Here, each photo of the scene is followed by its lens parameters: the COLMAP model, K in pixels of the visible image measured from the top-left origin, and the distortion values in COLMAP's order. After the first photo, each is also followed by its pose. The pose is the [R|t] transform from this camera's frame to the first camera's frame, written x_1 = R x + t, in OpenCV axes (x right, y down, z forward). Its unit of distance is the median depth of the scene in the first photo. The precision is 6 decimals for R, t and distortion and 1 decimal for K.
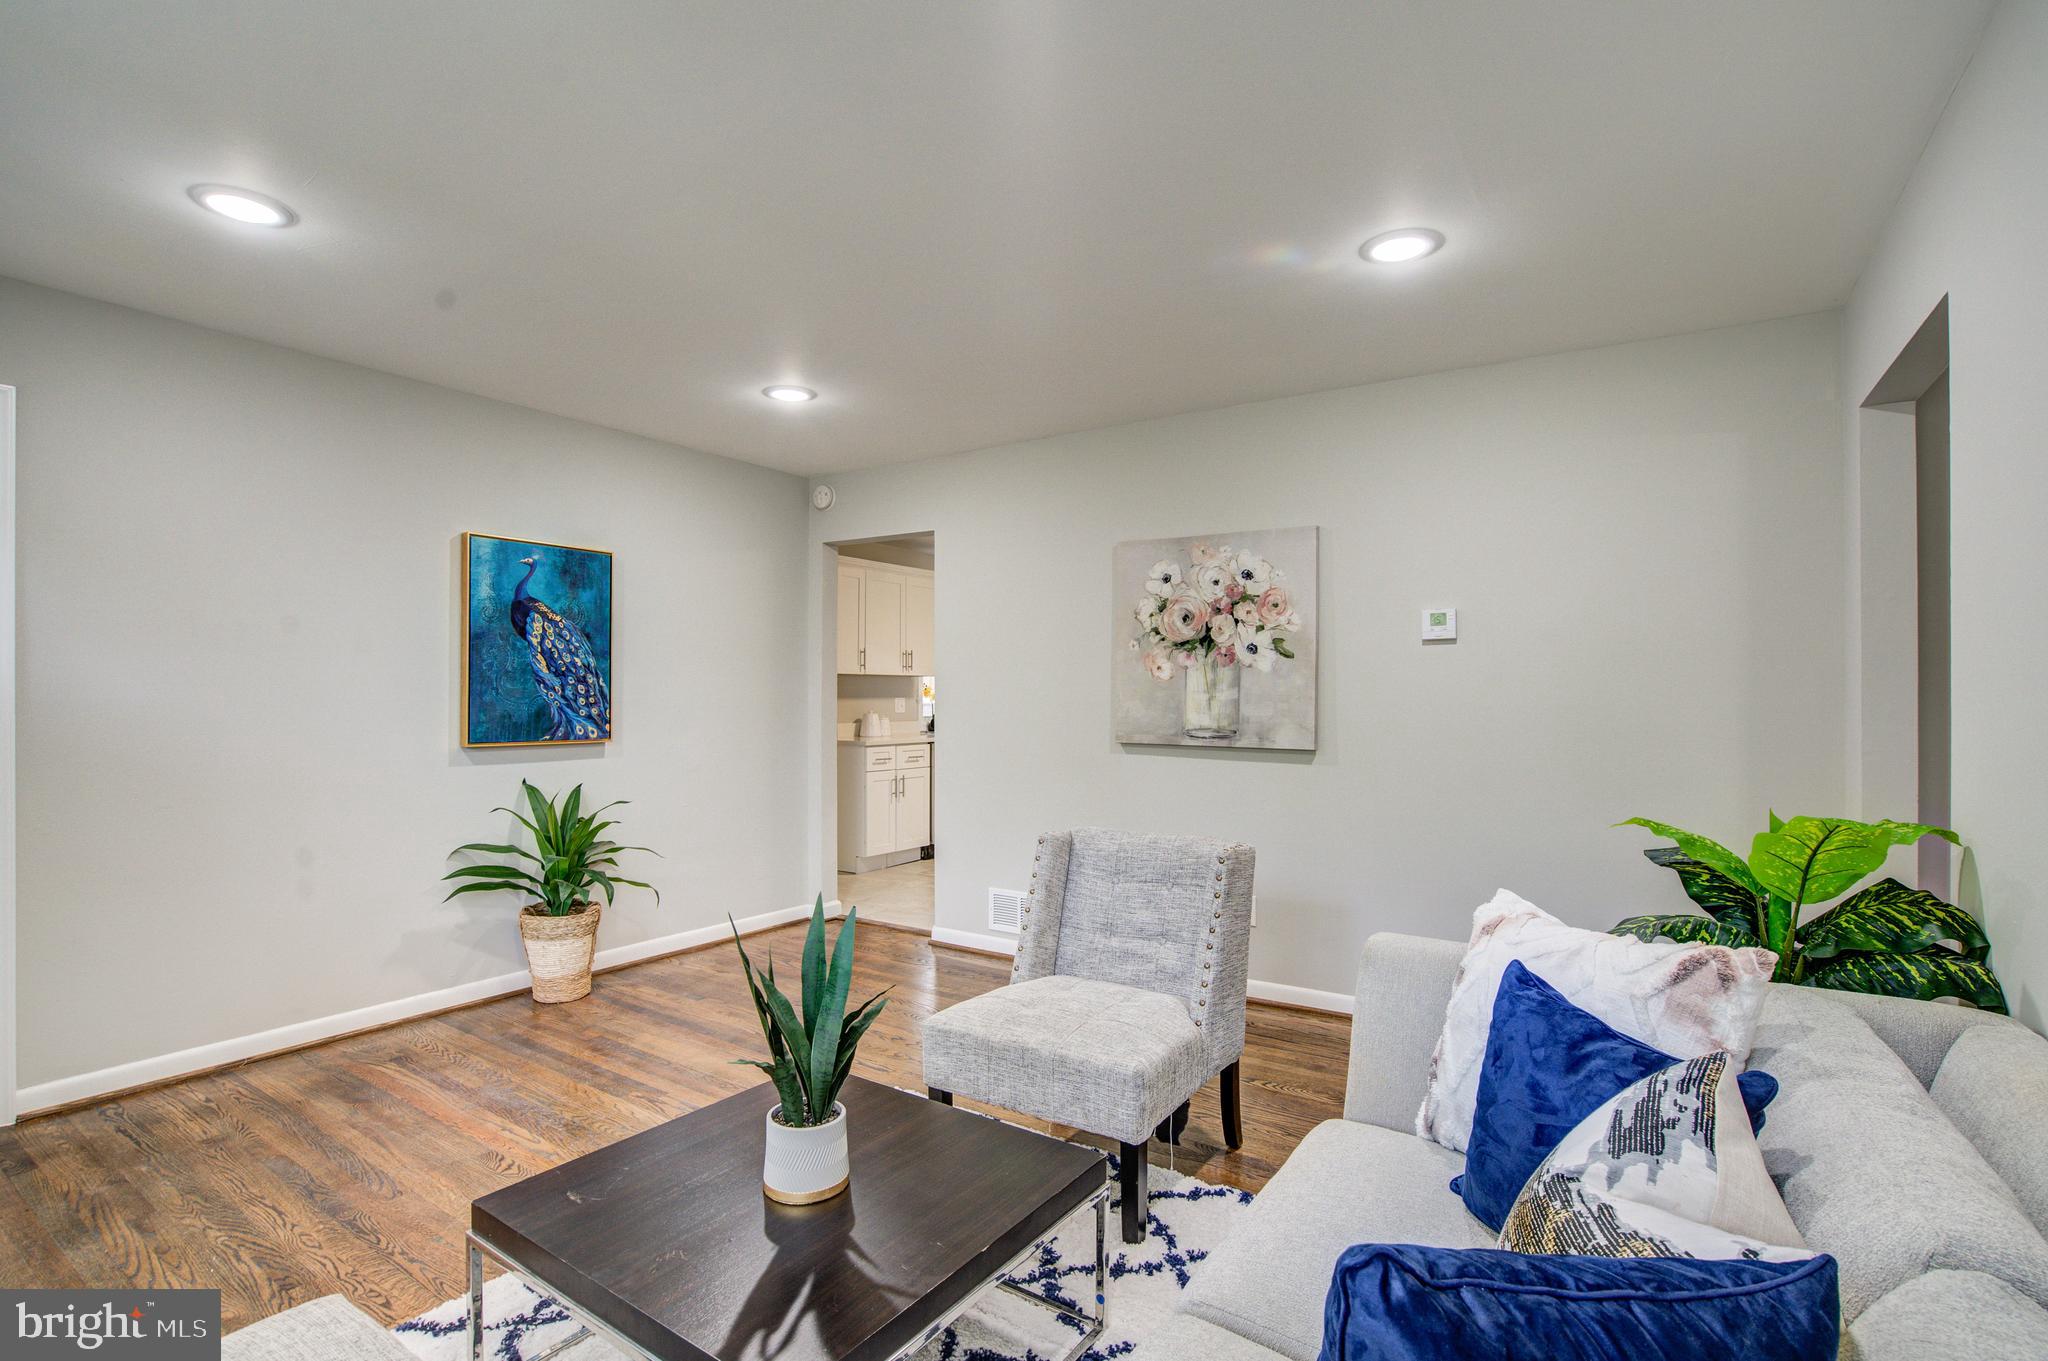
lens RADIAL K [[969.6, 0, 1018.7], [0, 969.6, 688.5], [0, 0, 1]] dist [-0.051180, 0.015063]
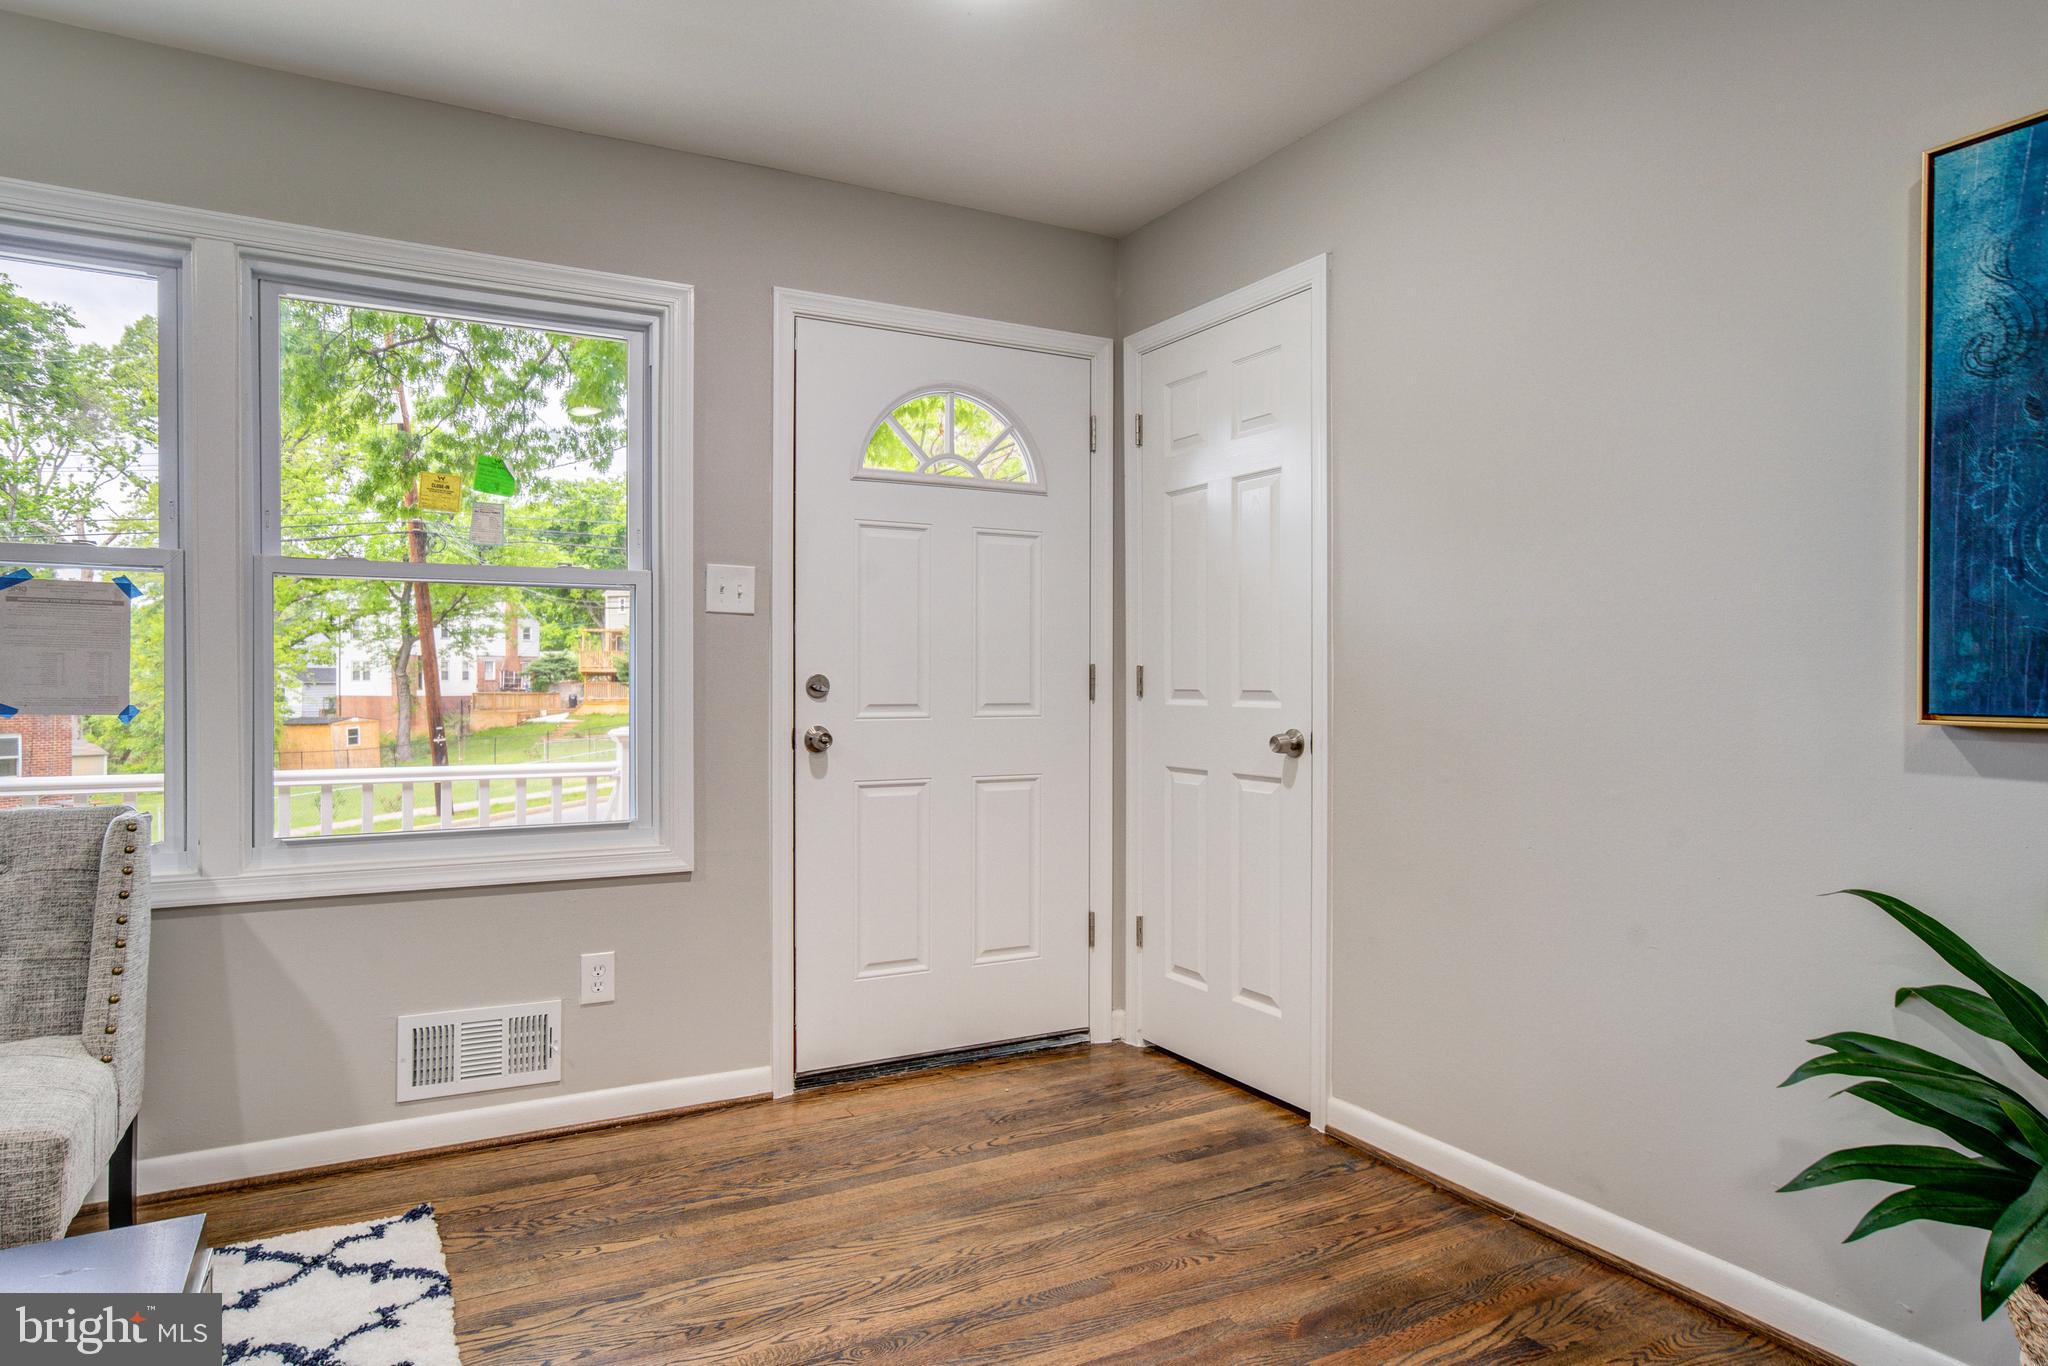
lens RADIAL K [[1216.2, 0, 1033.0], [0, 1216.2, 686.2], [0, 0, 1]] dist [-0.011296, 0.005913]
pose [[-0.448645, 0.009365, -0.893661, 0.010684], [0.010777, 0.999929, 0.005068, 0.046309], [0.893645, -0.007357, -0.448714, 1.023653]]
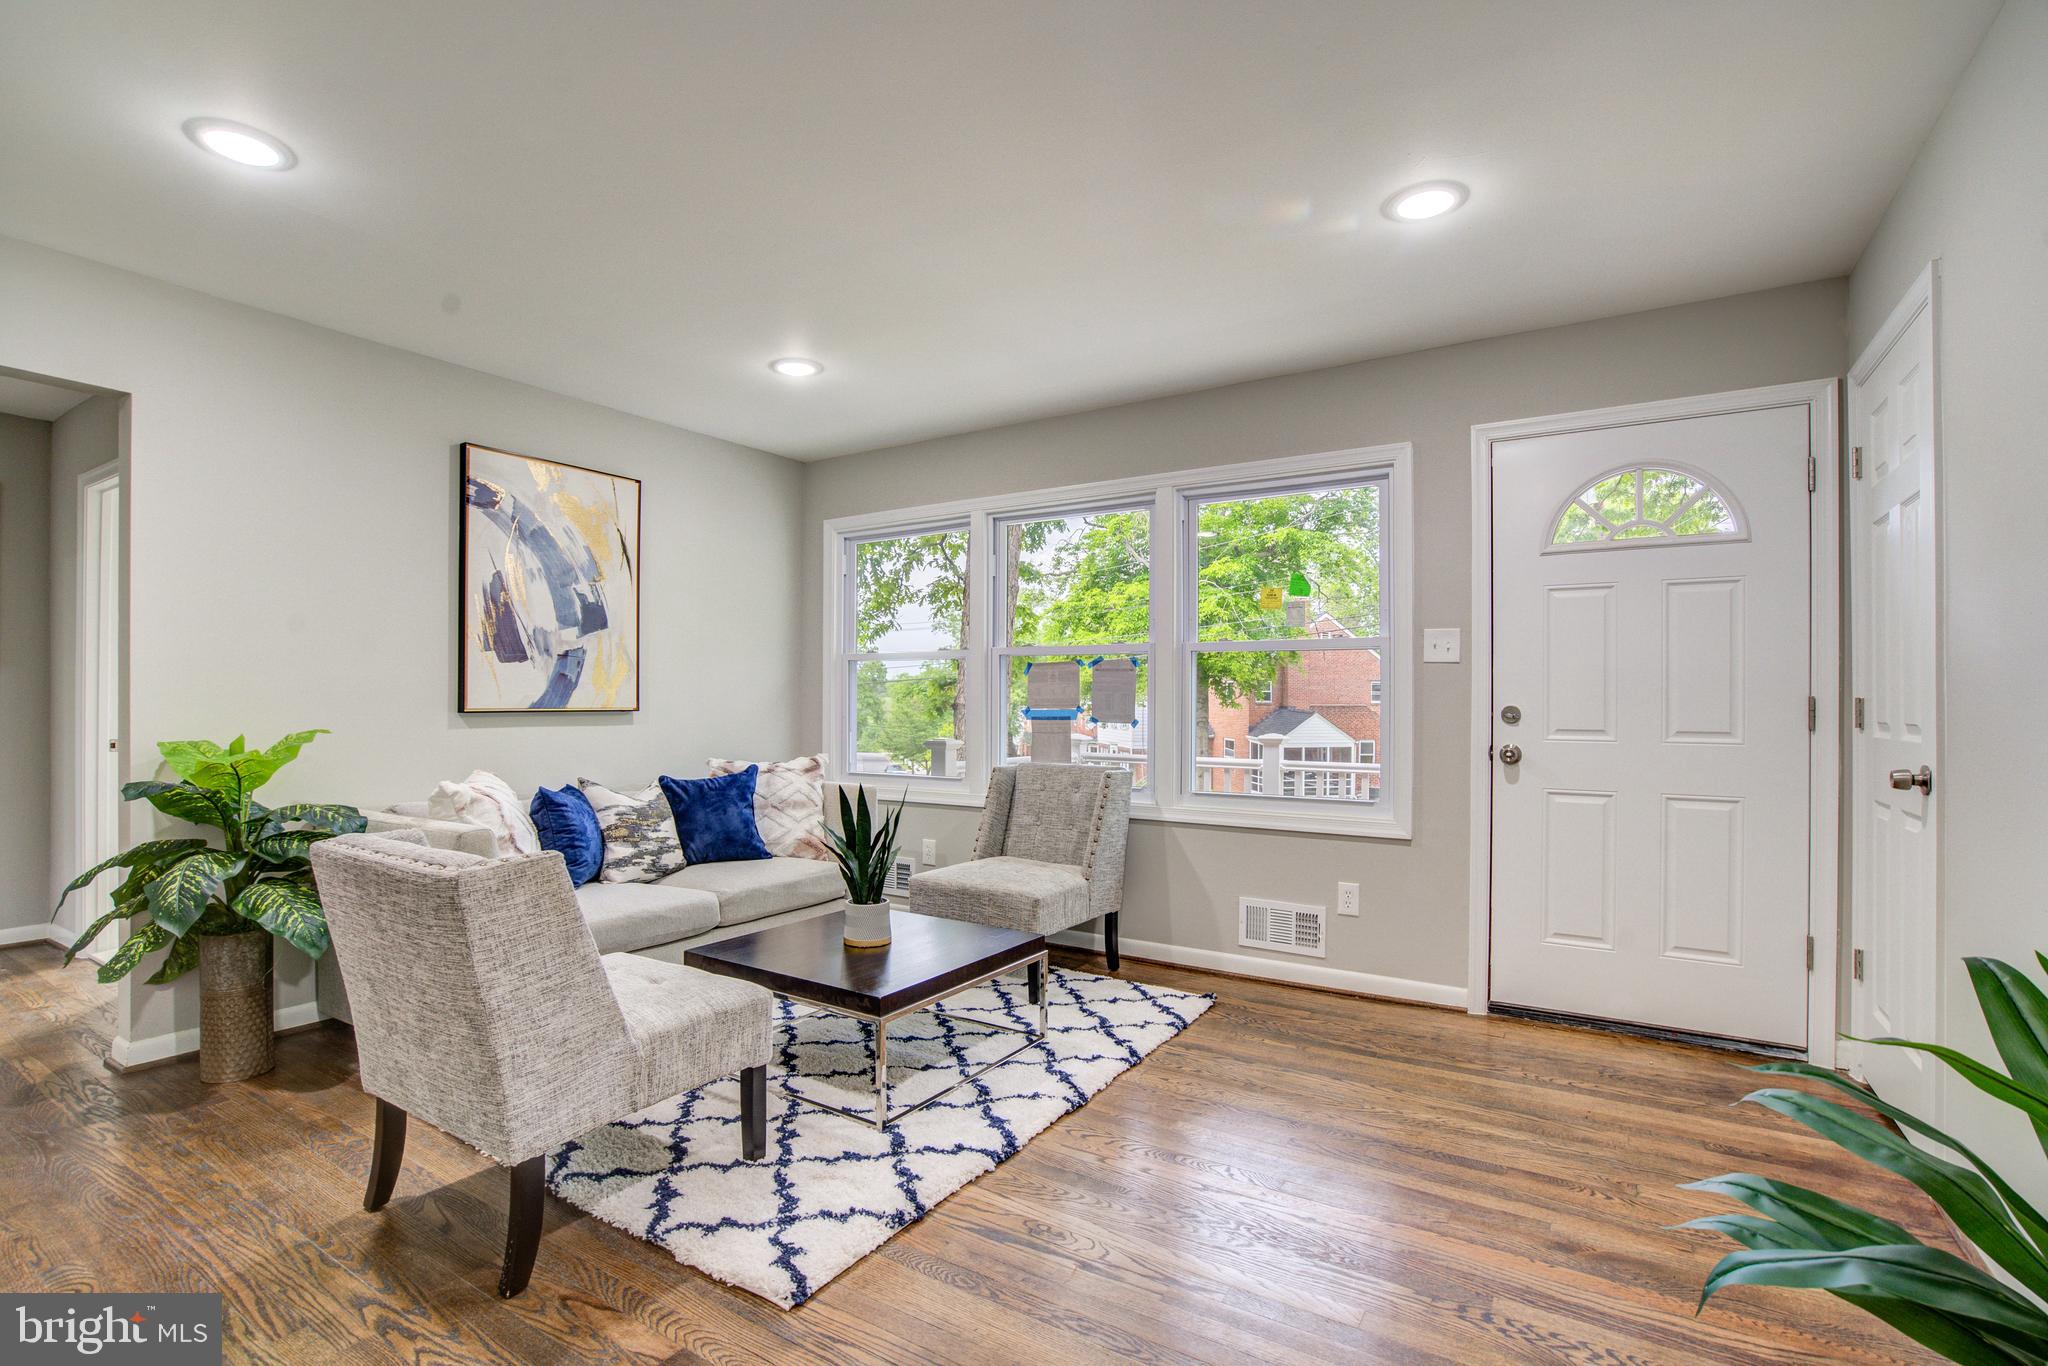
lens RADIAL K [[969.6, 0, 1031.3], [0, 969.6, 694.7], [0, 0, 1]] dist [-0.051180, 0.015063]
pose [[-0.999209, -0.001794, -0.039719, -0.234253], [-0.001046, 0.999822, -0.018826, 0.048083], [0.039746, -0.018769, -0.999034, 1.435424]]
